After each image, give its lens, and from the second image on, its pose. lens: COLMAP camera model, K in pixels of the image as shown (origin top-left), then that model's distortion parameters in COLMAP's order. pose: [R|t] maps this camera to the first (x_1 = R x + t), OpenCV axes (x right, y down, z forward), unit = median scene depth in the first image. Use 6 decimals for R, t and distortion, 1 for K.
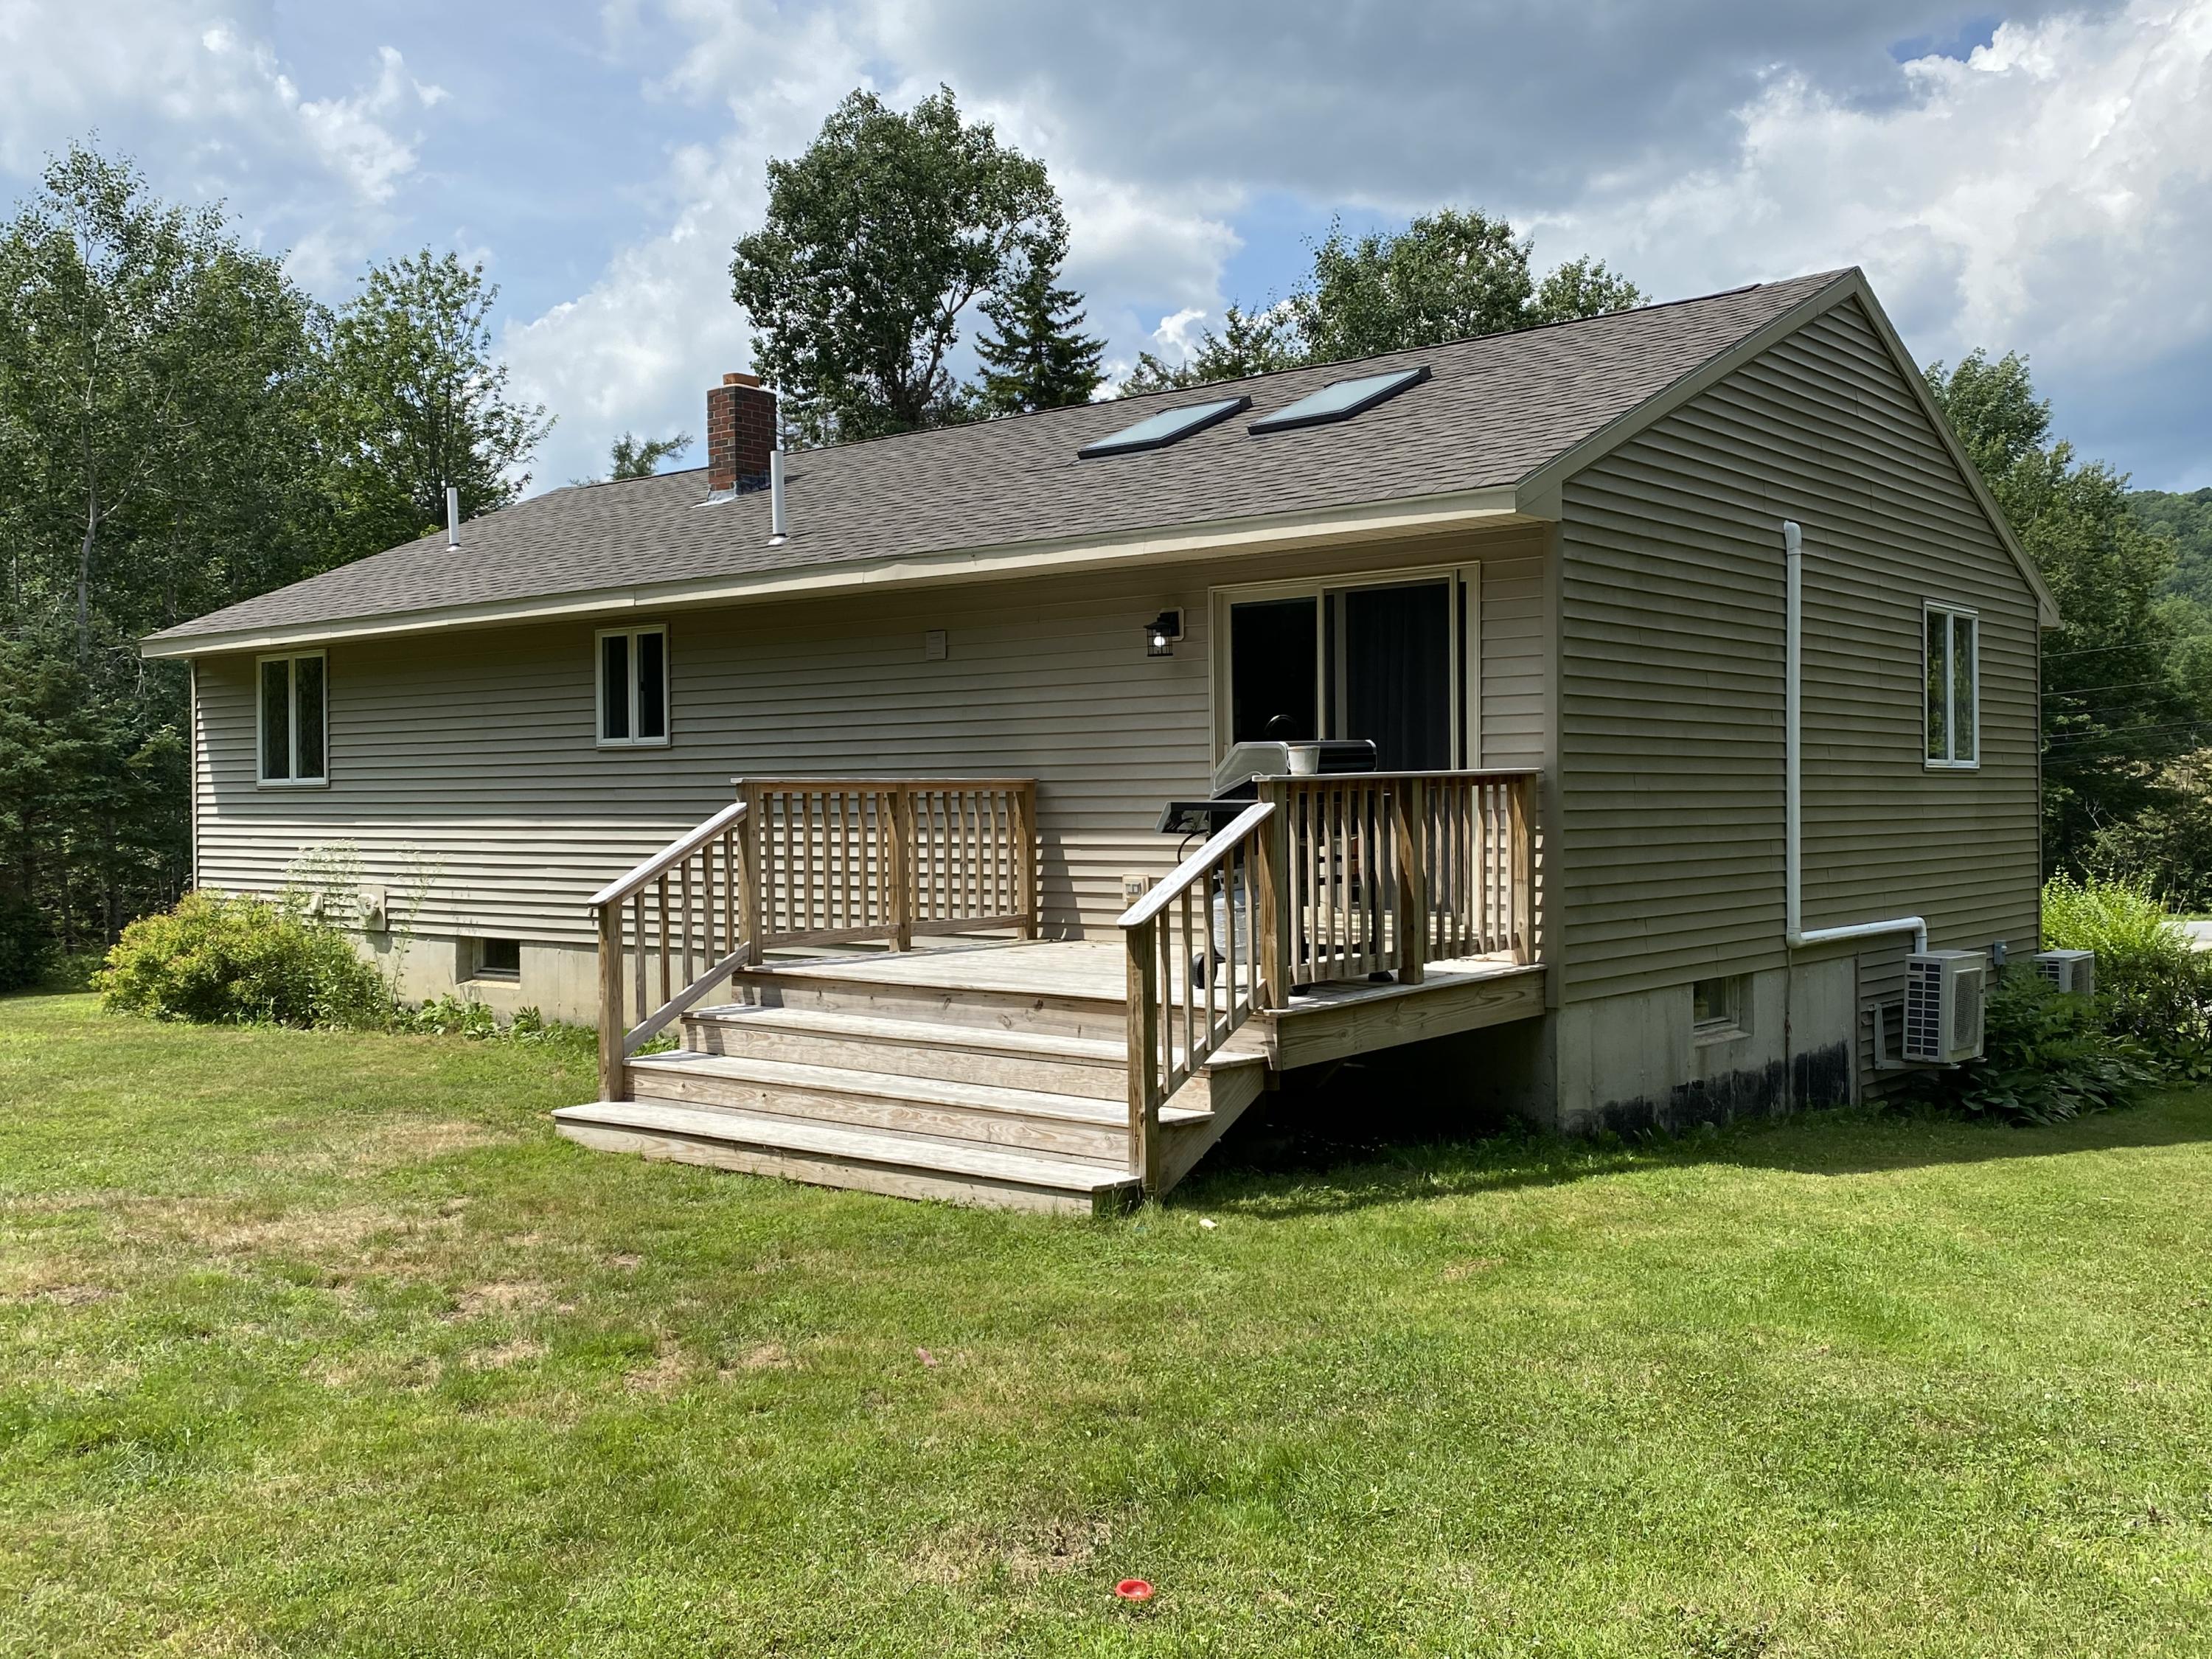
lens RADIAL K [[2114.0, 0, 1110.5], [0, 2114.0, 834.5], [0, 0, 1]] dist [-0.014229, 0.000000]
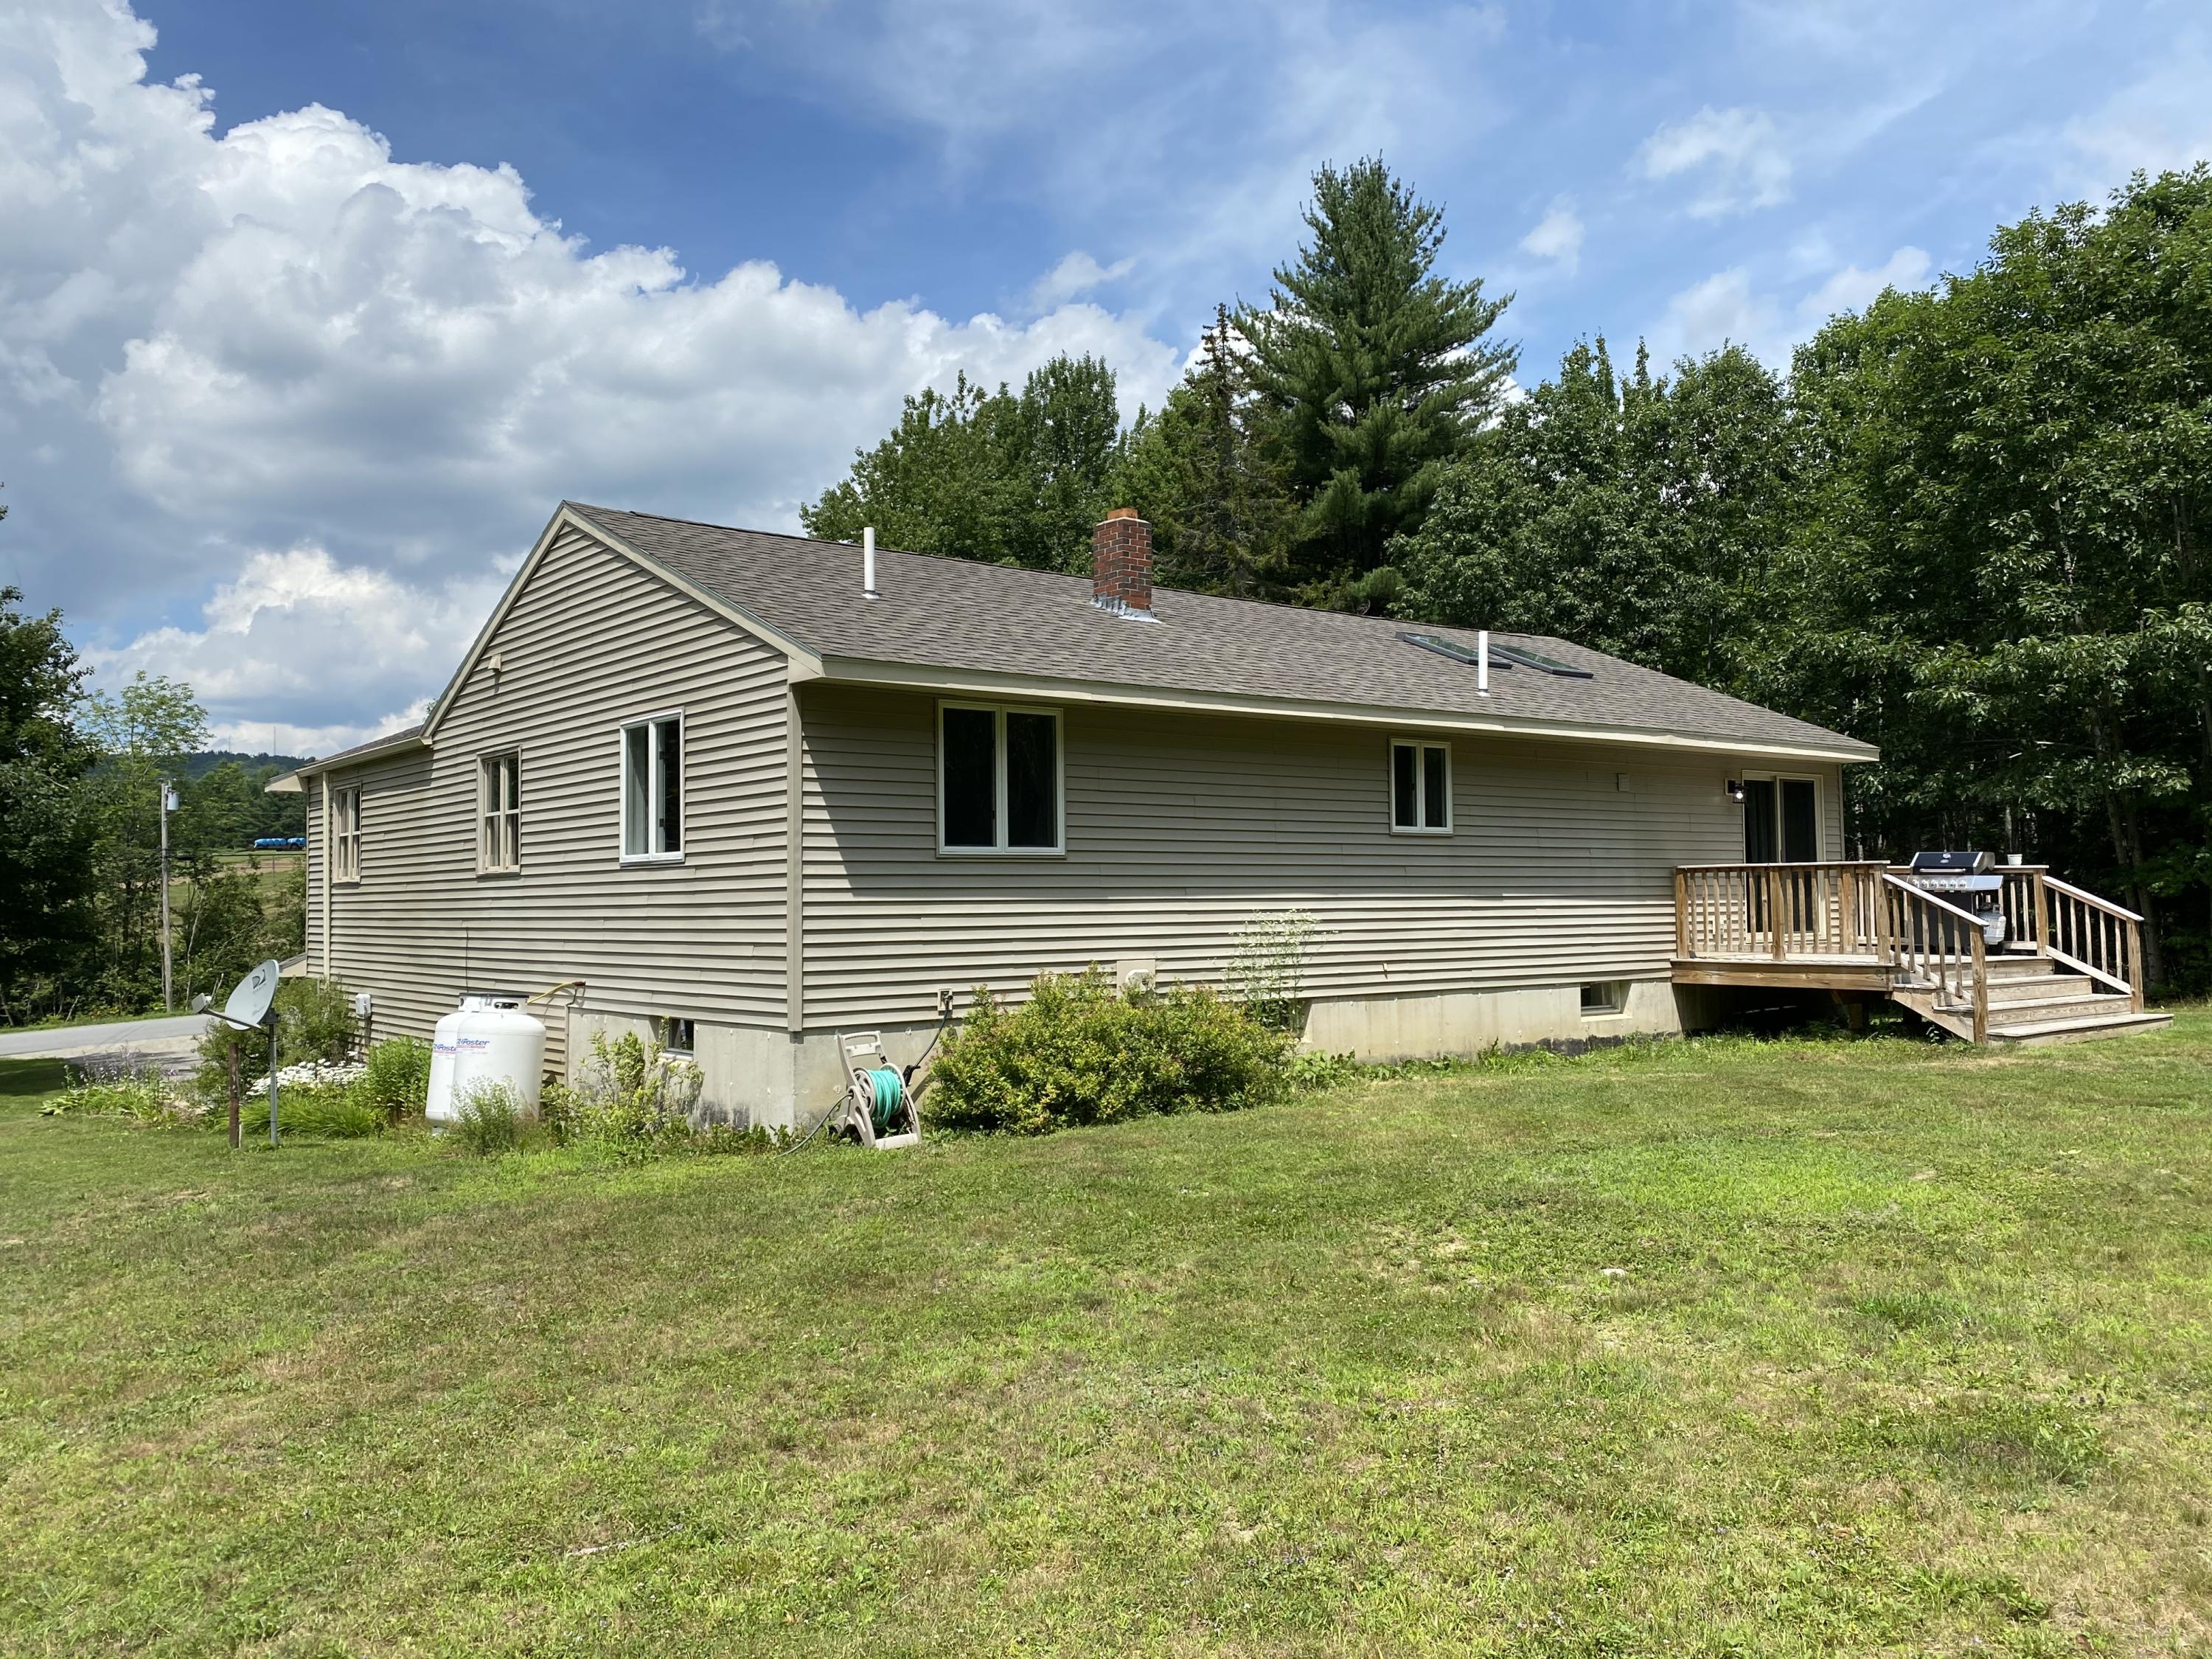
lens RADIAL K [[1765.8, 0, 1096.6], [0, 1765.8, 818.7], [0, 0, 1]] dist [0.027174, -0.024055]
pose [[0.207849, 0.049765, 0.976894, -1.309896], [0.024965, 0.998110, -0.056157, 0.004366], [-0.977842, 0.036060, 0.206214, 0.969869]]
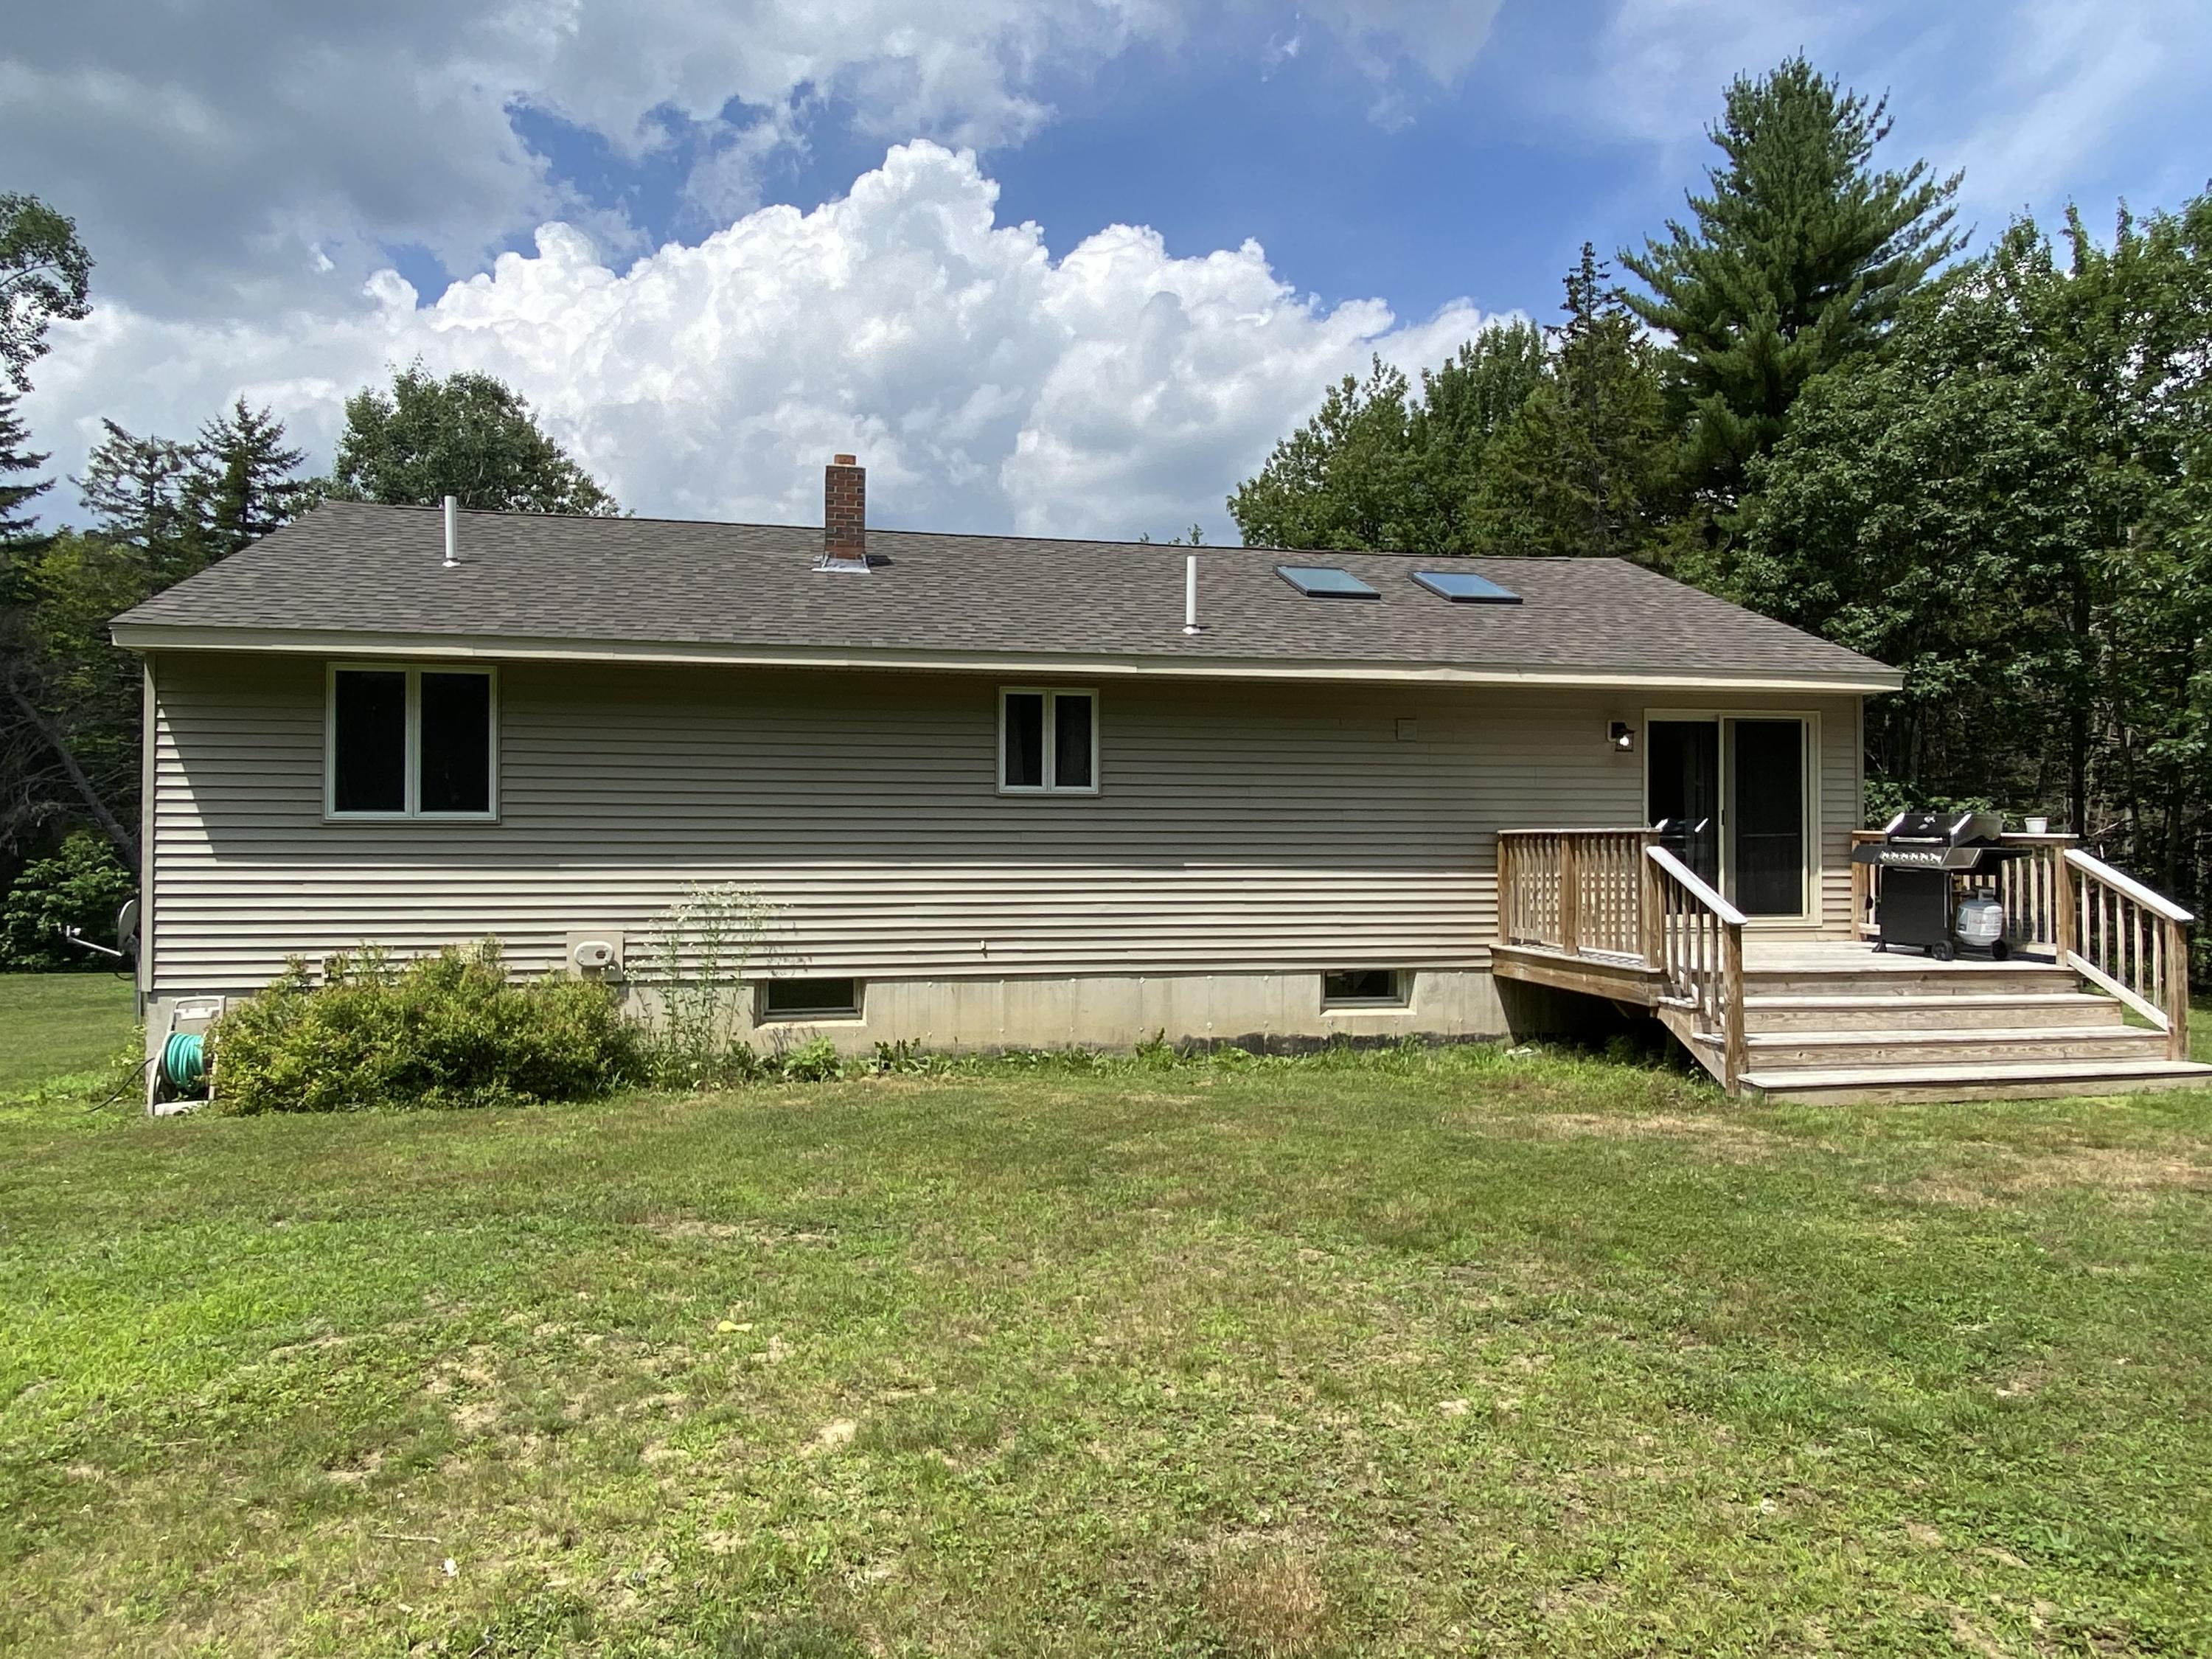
lens RADIAL K [[1440.1, 0, 1106.6], [0, 1440.1, 838.8], [0, 0, 1]] dist [0.039751, -0.025816]
pose [[0.632236, 0.008527, 0.774729, -0.794326], [0.006431, 0.999847, -0.016253, -0.005416], [-0.774749, 0.015259, 0.632085, 0.495121]]
